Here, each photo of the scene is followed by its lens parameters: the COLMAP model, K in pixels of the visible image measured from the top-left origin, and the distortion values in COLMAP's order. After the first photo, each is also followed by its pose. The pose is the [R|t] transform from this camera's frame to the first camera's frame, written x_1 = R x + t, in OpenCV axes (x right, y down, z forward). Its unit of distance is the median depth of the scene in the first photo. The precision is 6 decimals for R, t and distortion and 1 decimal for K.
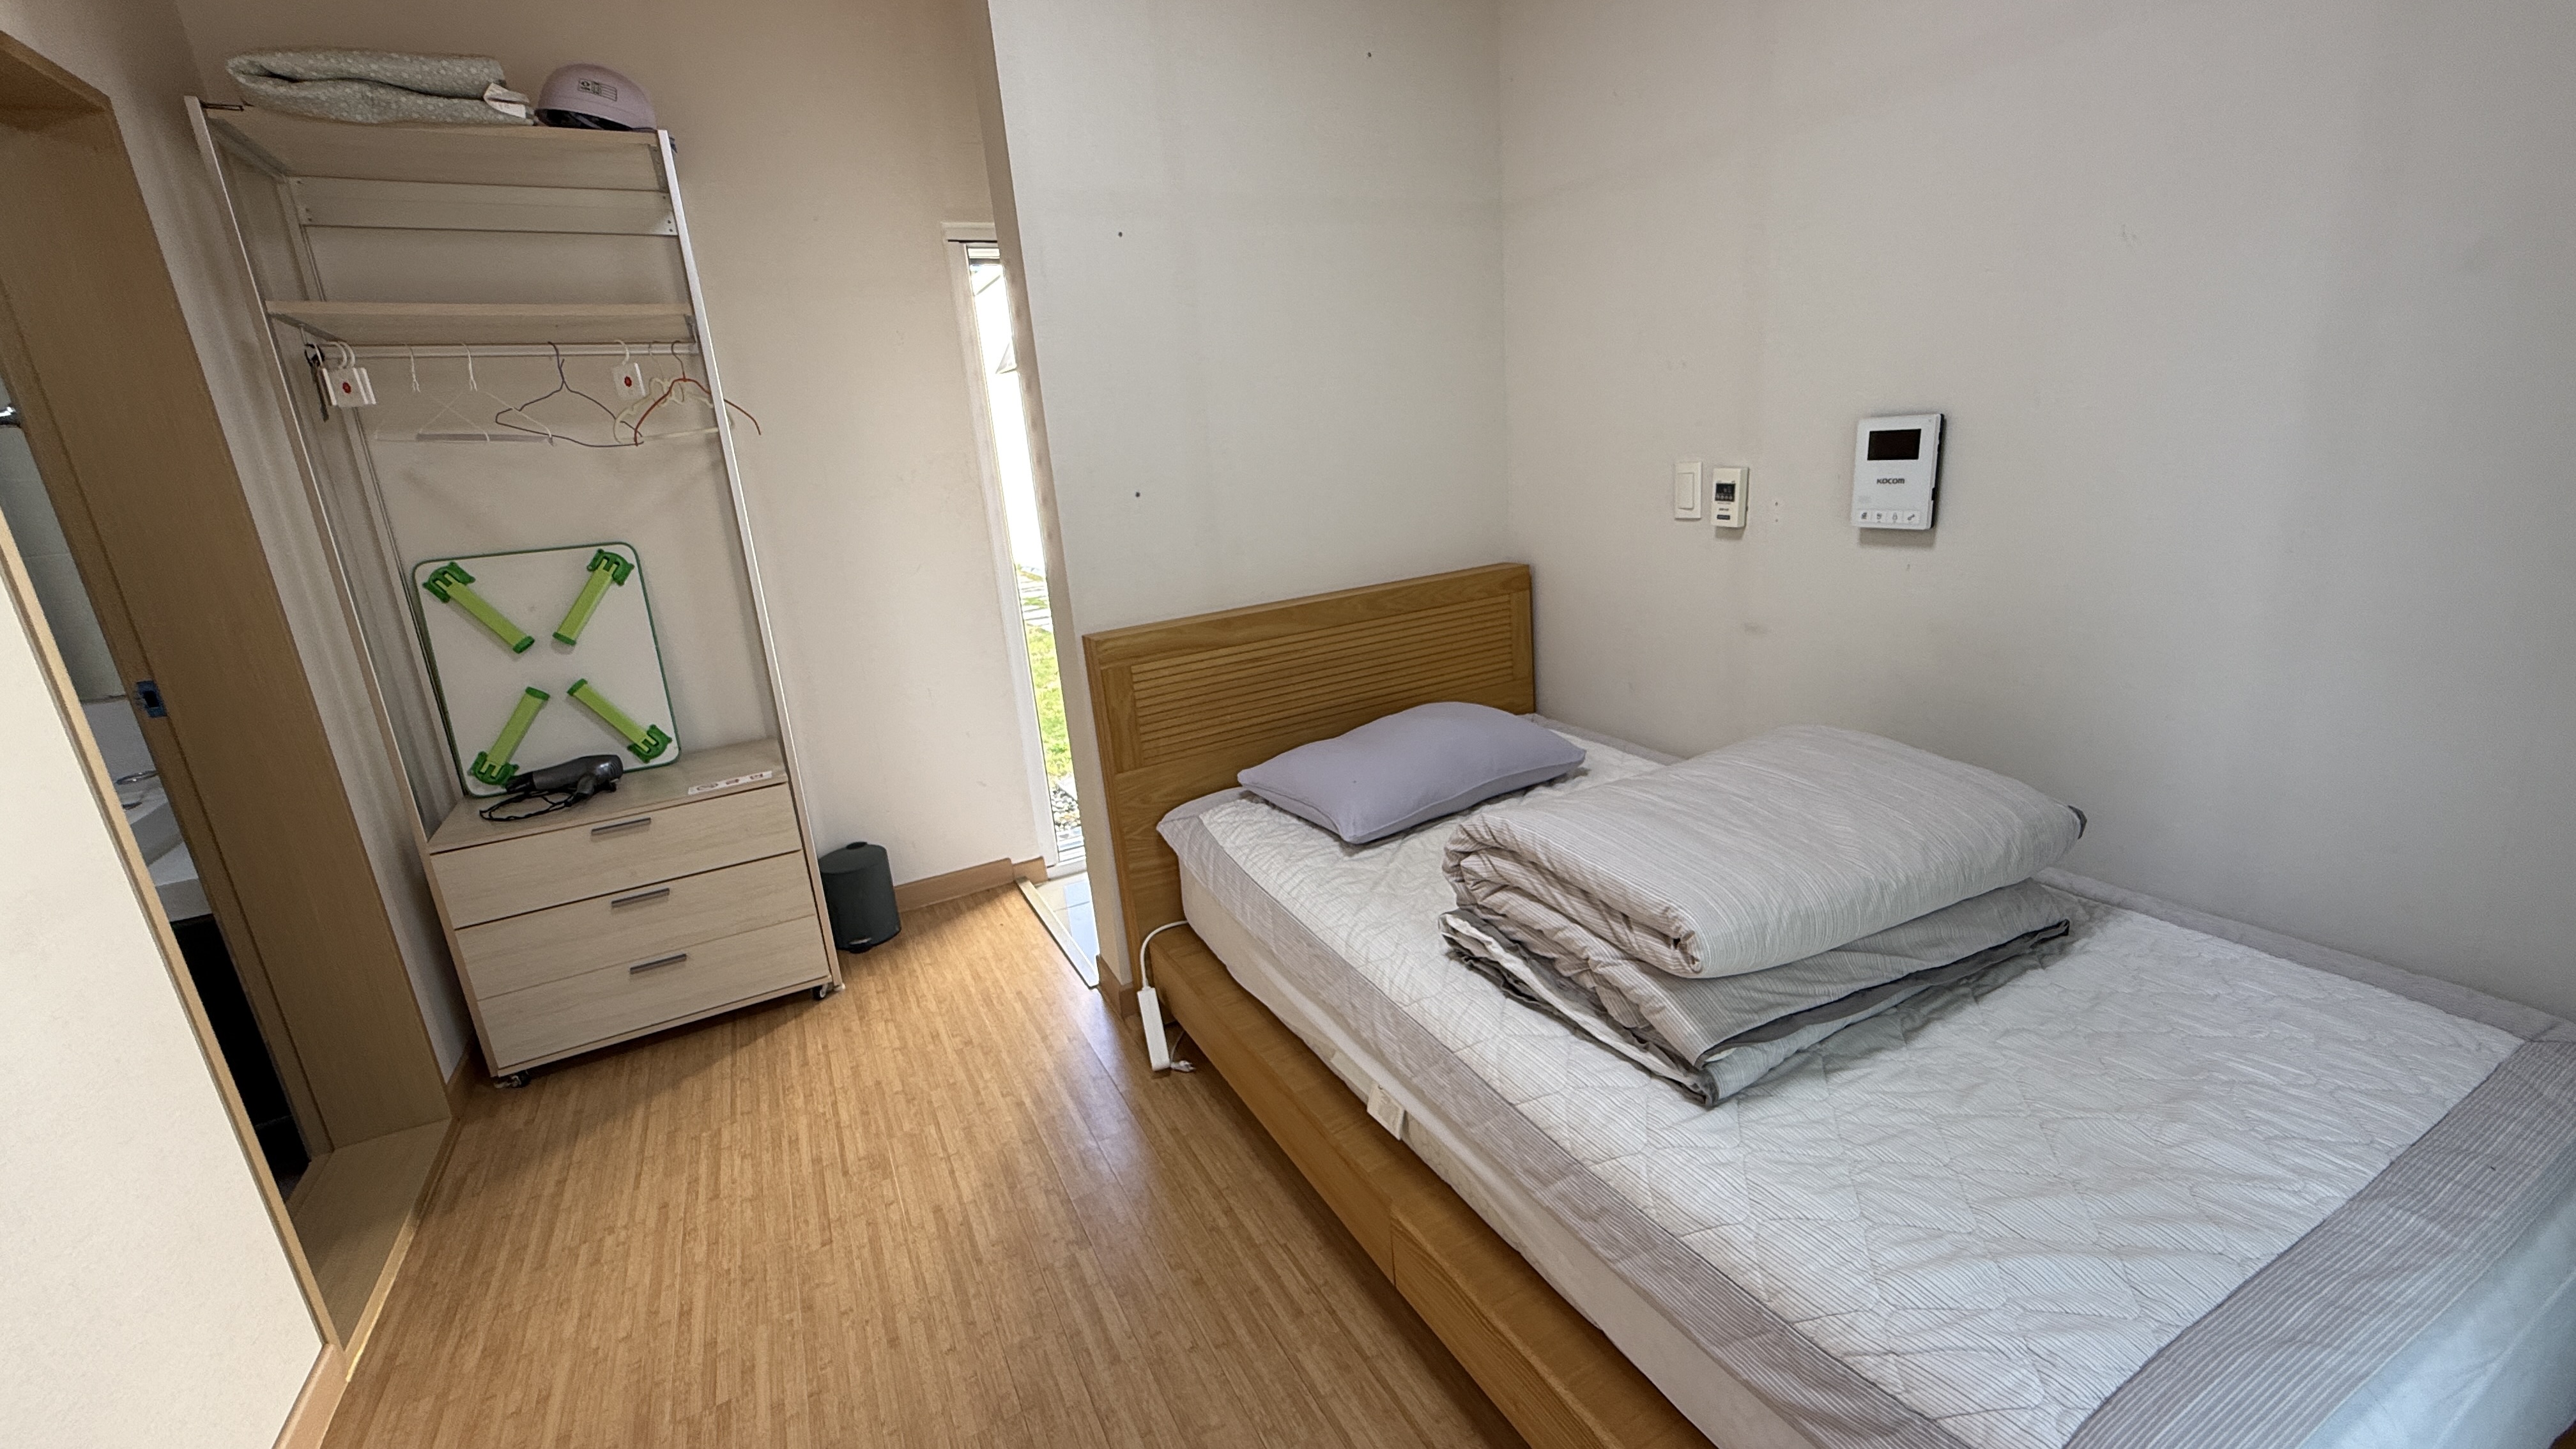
lens RADIAL K [[1029.0, 0, 1288.0], [0, 1029.0, 724.5], [0, 0, 1]] dist [-0.000469, 0.000016]
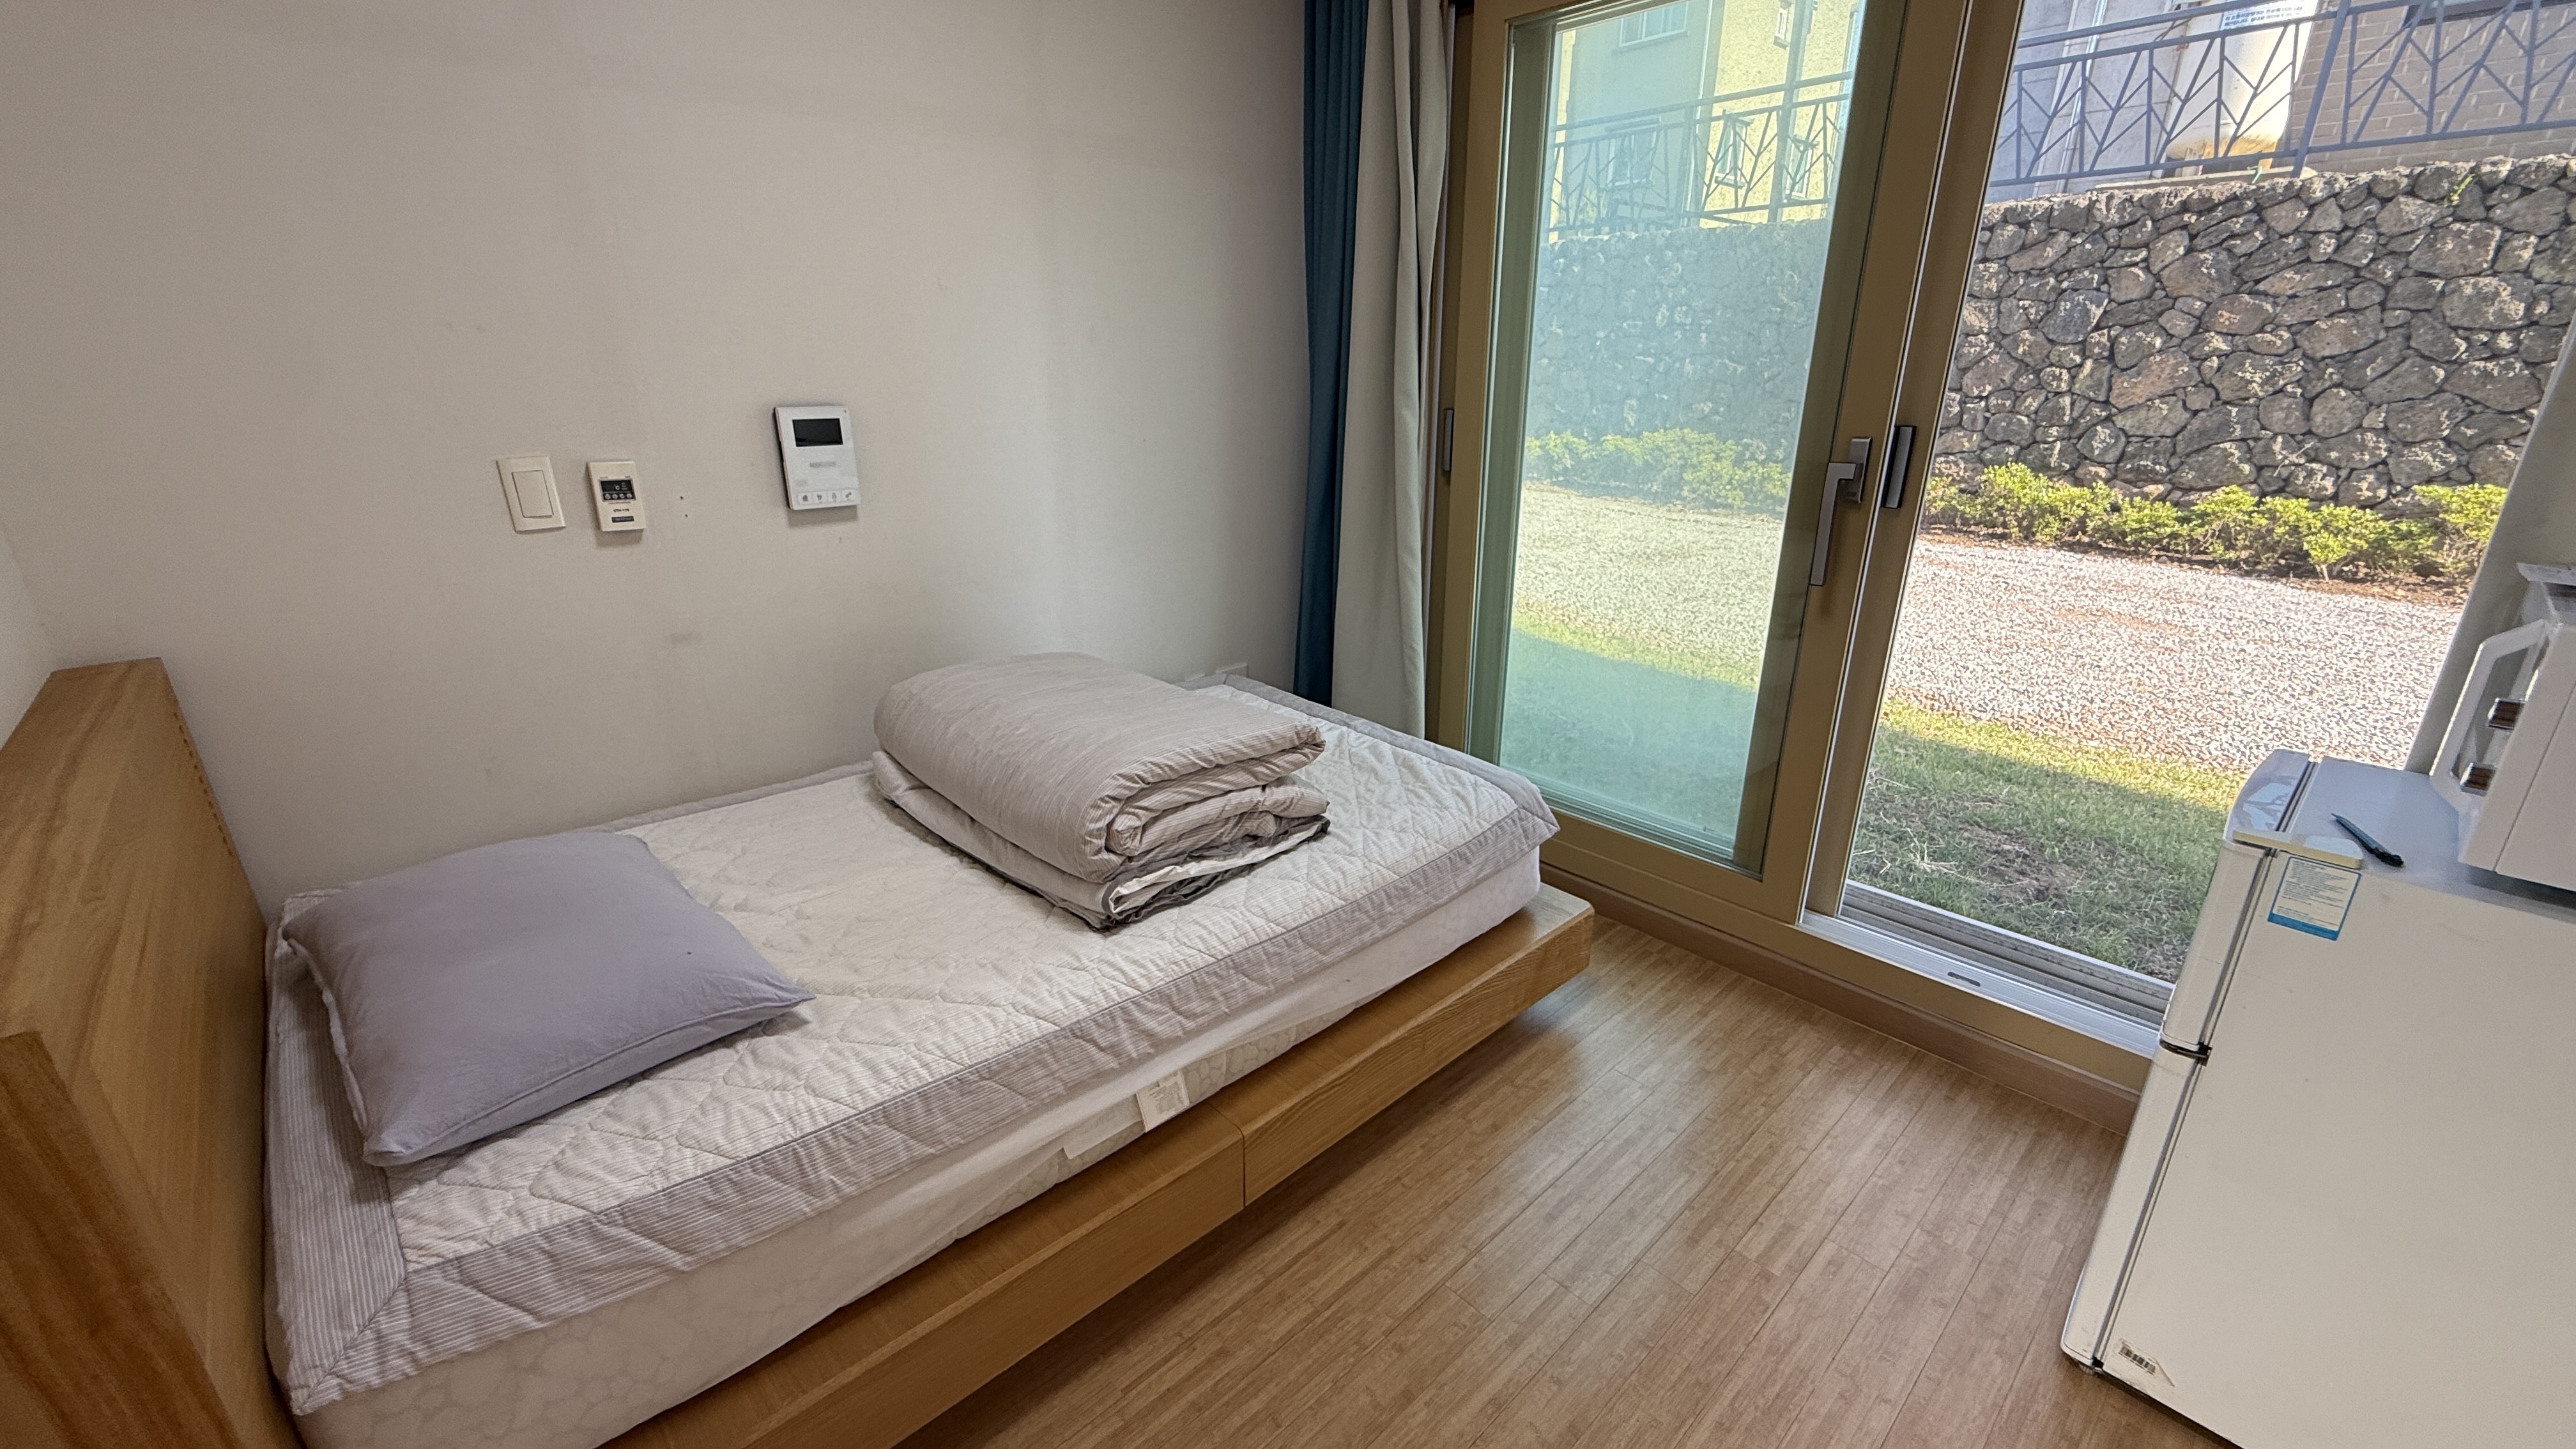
lens RADIAL K [[1029.0, 0, 1288.0], [0, 1029.0, 724.5], [0, 0, 1]] dist [-0.000469, 0.000016]
pose [[-0.254848, -0.241186, 0.936420, -0.682648], [0.280463, 0.908332, 0.310280, -0.193017], [-0.925415, 0.341705, -0.163843, 0.845385]]
